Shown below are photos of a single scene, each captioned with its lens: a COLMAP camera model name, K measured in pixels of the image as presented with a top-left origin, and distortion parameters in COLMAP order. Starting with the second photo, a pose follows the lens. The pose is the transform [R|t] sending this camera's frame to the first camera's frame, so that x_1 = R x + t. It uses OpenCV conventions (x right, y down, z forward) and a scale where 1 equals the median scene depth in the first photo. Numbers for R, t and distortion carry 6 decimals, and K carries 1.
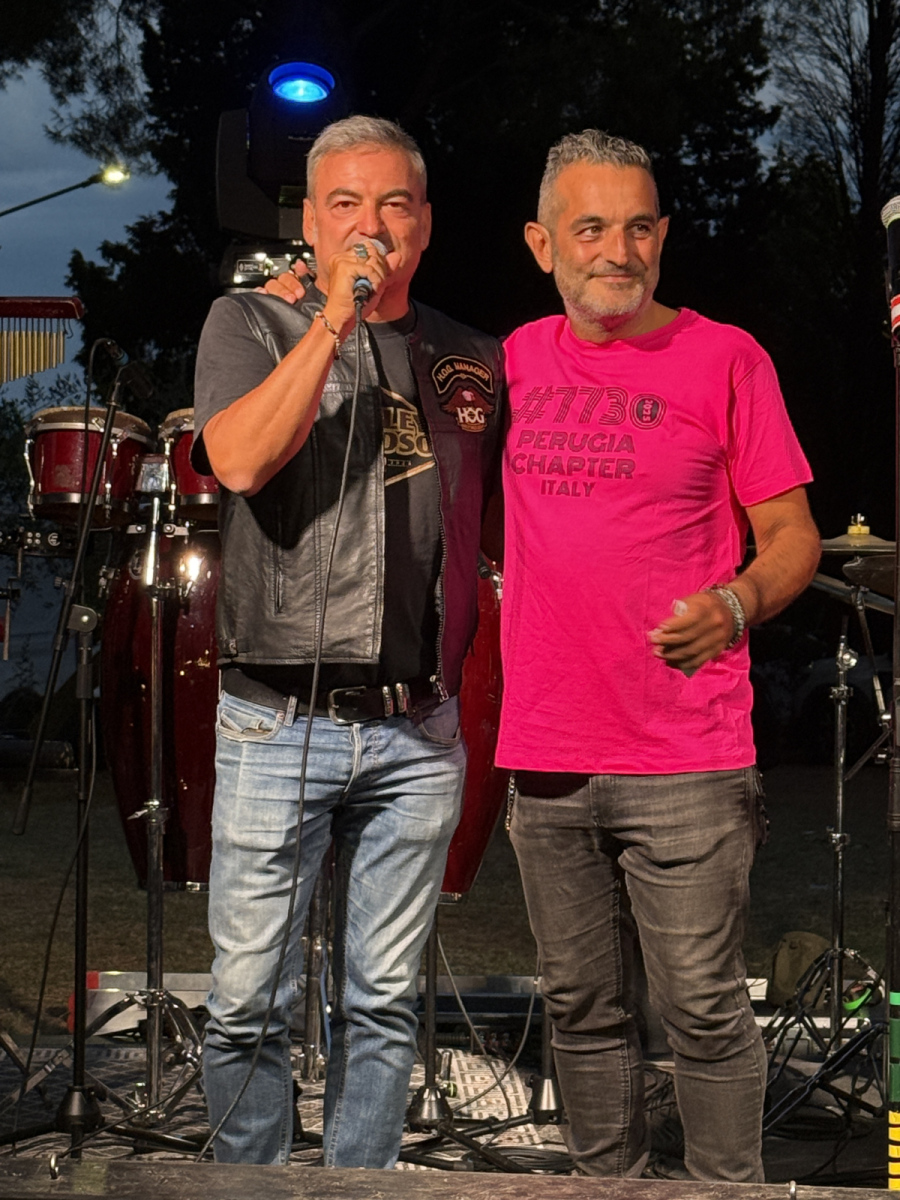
lens RADIAL K [[3020.8, 0, 450.0], [0, 3020.8, 600.0], [0, 0, 1]] dist [0.310172, -1.330763]
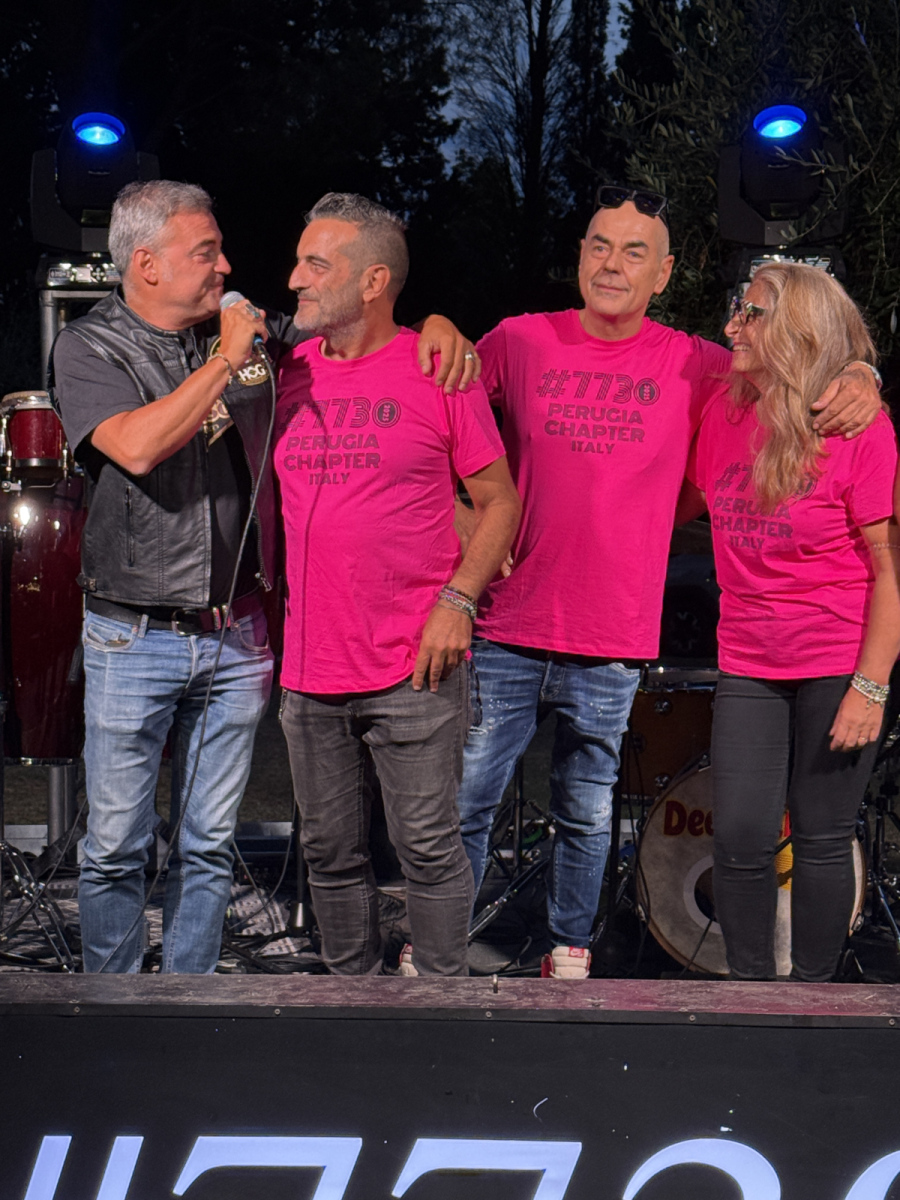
lens RADIAL K [[2654.5, 0, 424.8], [0, 2654.5, 569.1], [0, 0, 1]] dist [0.086896, 0.661684]
pose [[0.993212, -0.007052, 0.116104, -0.045155], [0.003534, 0.999529, 0.030478, -0.016381], [-0.116264, -0.029861, 0.992769, -0.110631]]
